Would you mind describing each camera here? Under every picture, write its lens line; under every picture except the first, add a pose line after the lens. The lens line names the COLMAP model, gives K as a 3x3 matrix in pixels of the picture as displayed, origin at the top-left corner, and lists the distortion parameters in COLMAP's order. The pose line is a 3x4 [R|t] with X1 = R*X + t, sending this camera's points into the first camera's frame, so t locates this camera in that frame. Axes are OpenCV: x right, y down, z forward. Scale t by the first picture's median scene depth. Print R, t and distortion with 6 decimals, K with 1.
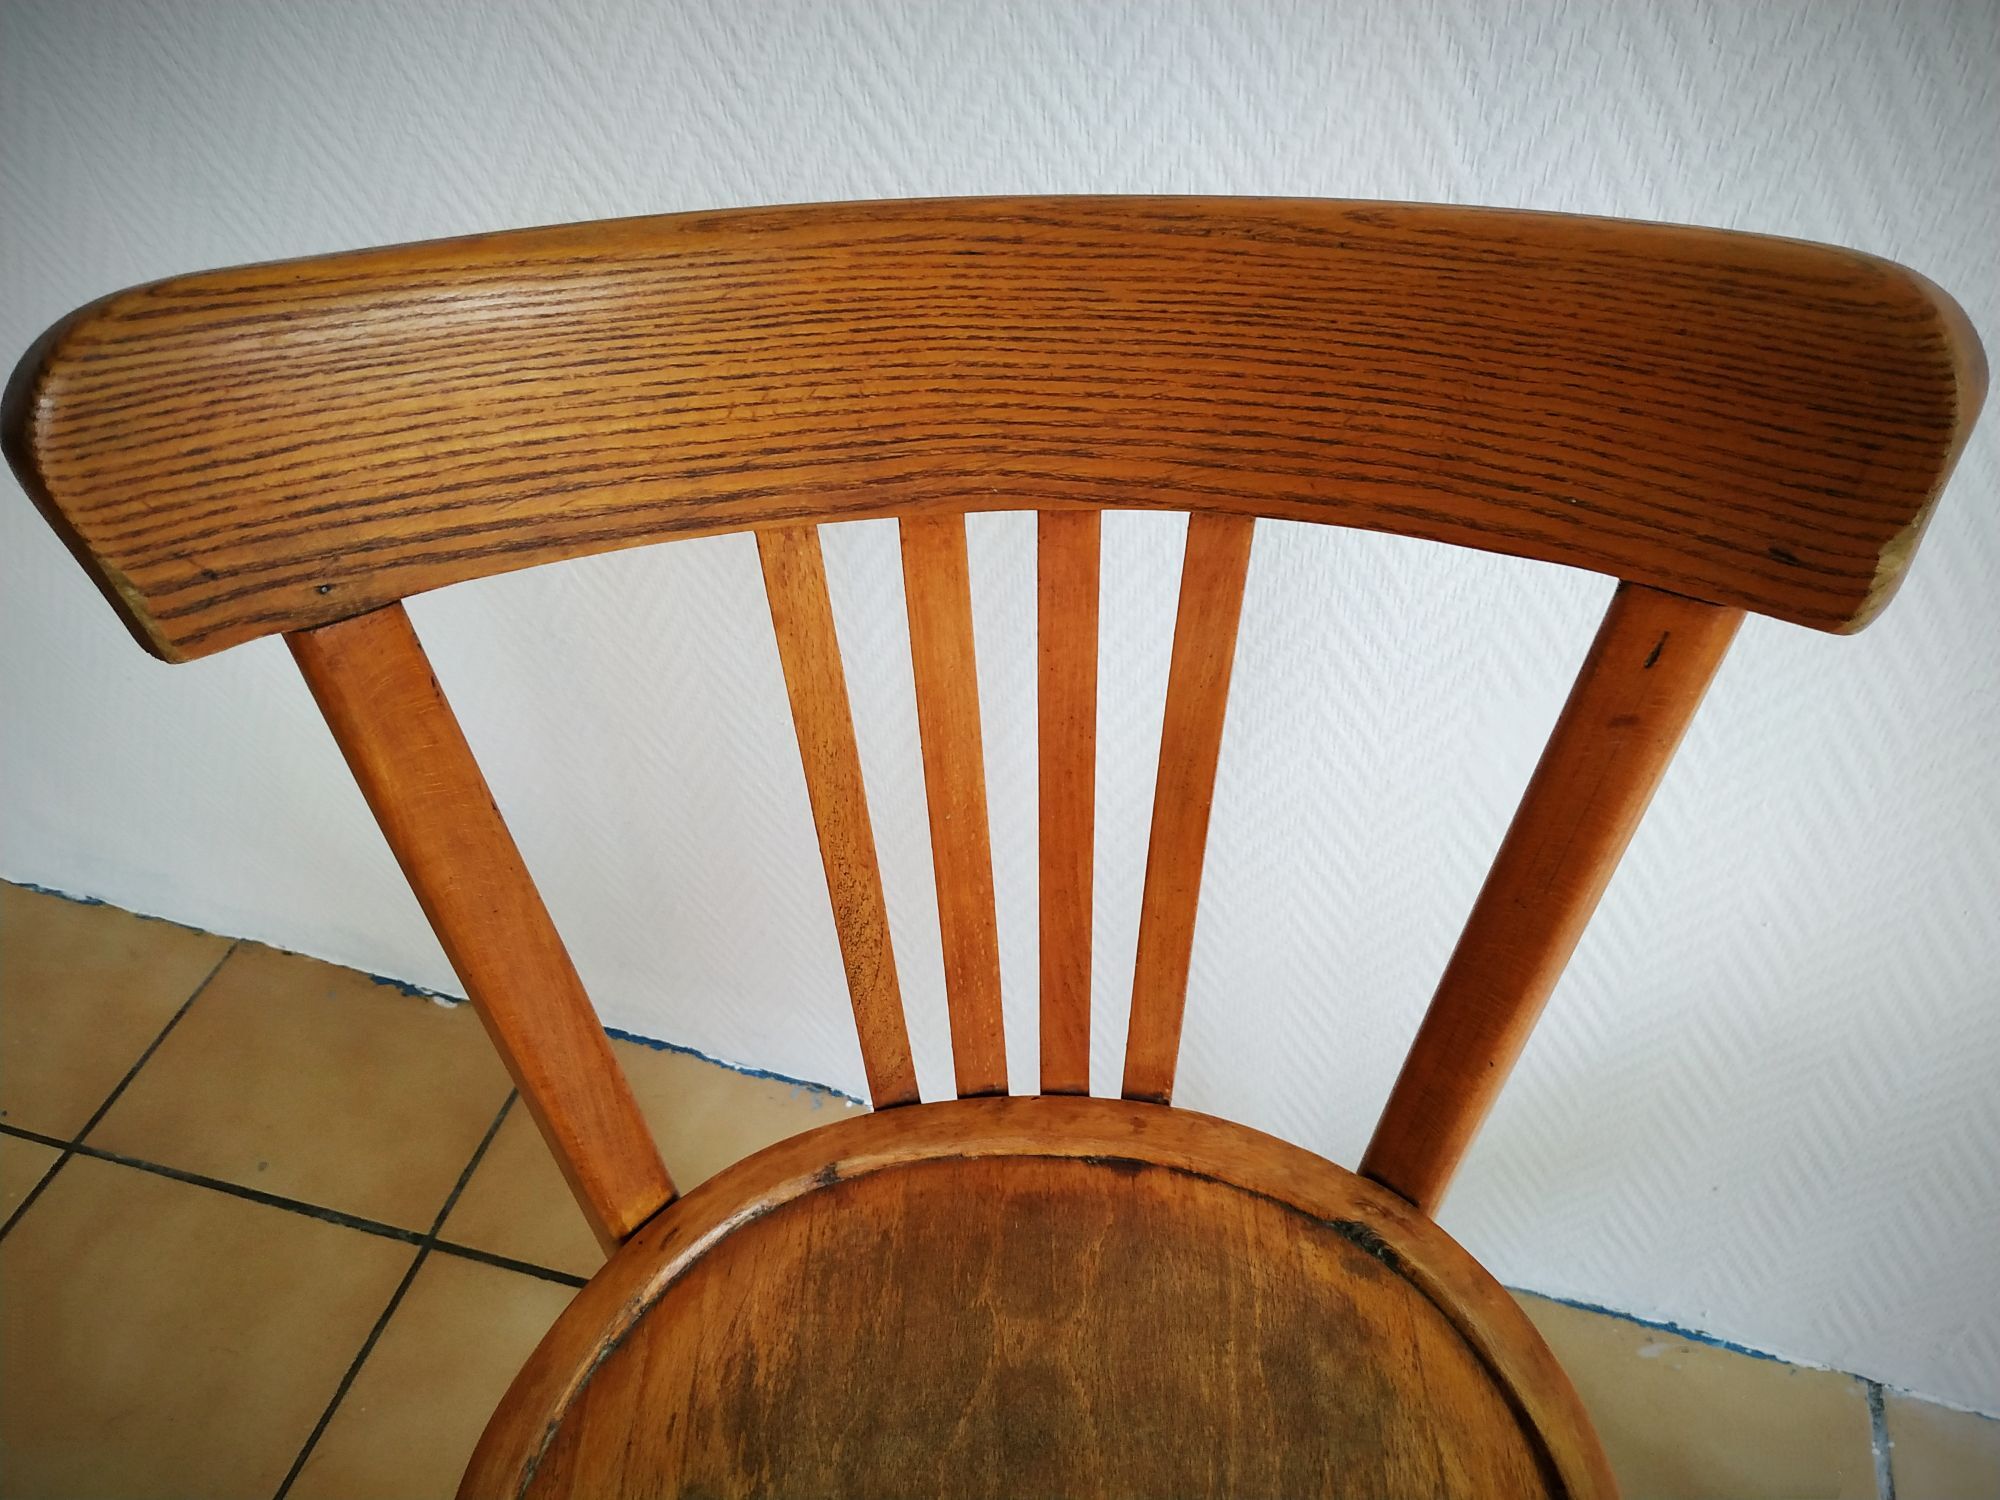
lens RADIAL K [[1436.4, 0, 996.7], [0, 1436.4, 788.5], [0, 0, 1]] dist [0.033541, -0.065886]
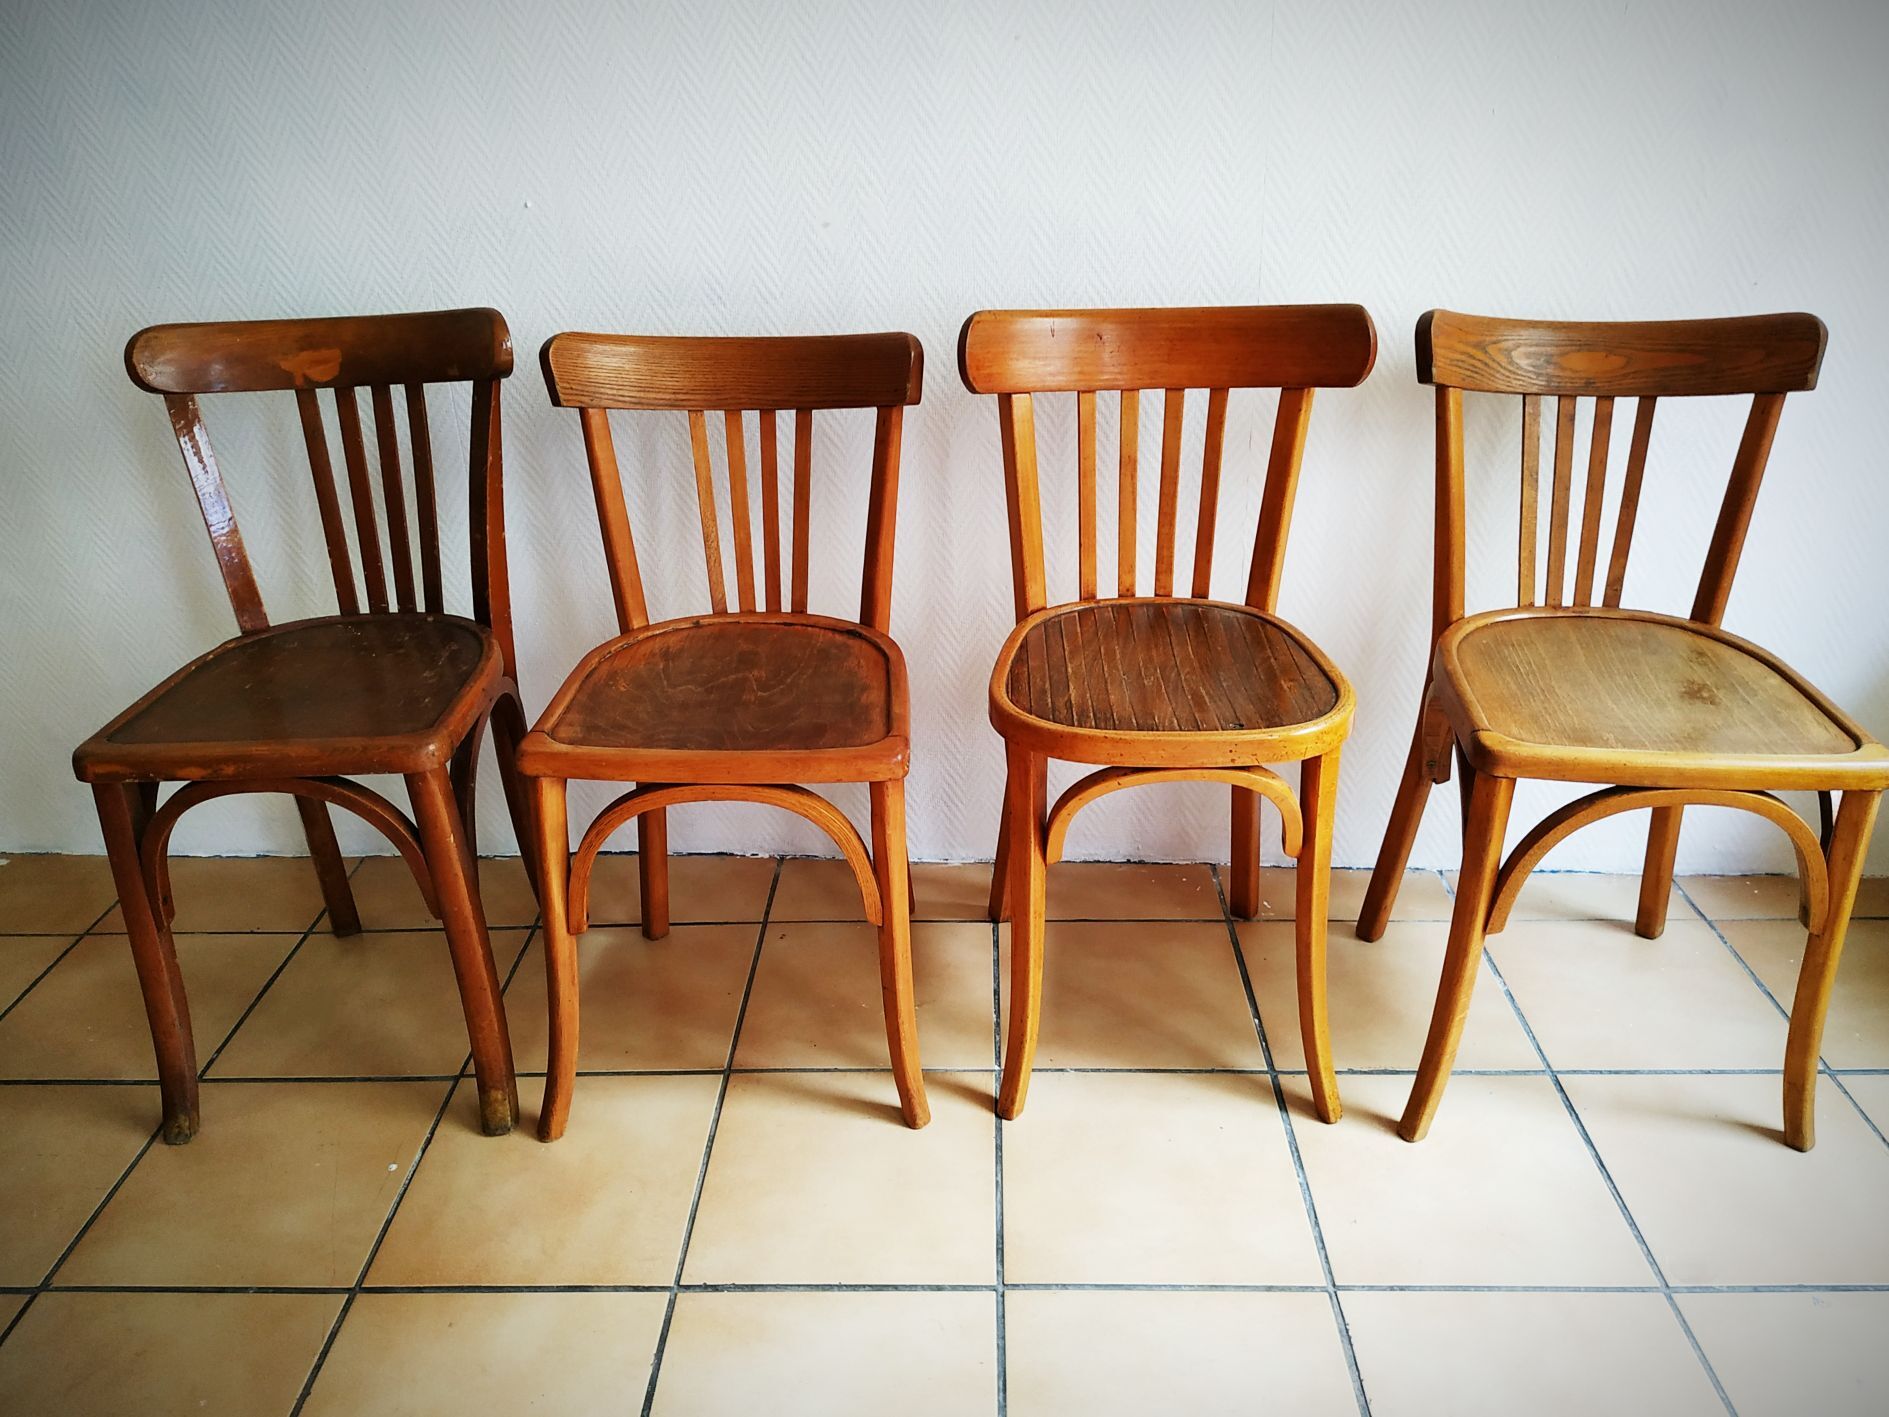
lens RADIAL K [[1456.7, 0, 949.8], [0, 1456.7, 720.3], [0, 0, 1]] dist [0.013093, -0.019247]
pose [[0.999621, 0.025690, -0.009915, 0.530527], [-0.027534, 0.937748, -0.346224, 1.720117], [0.000403, 0.346366, 0.938099, -2.160506]]
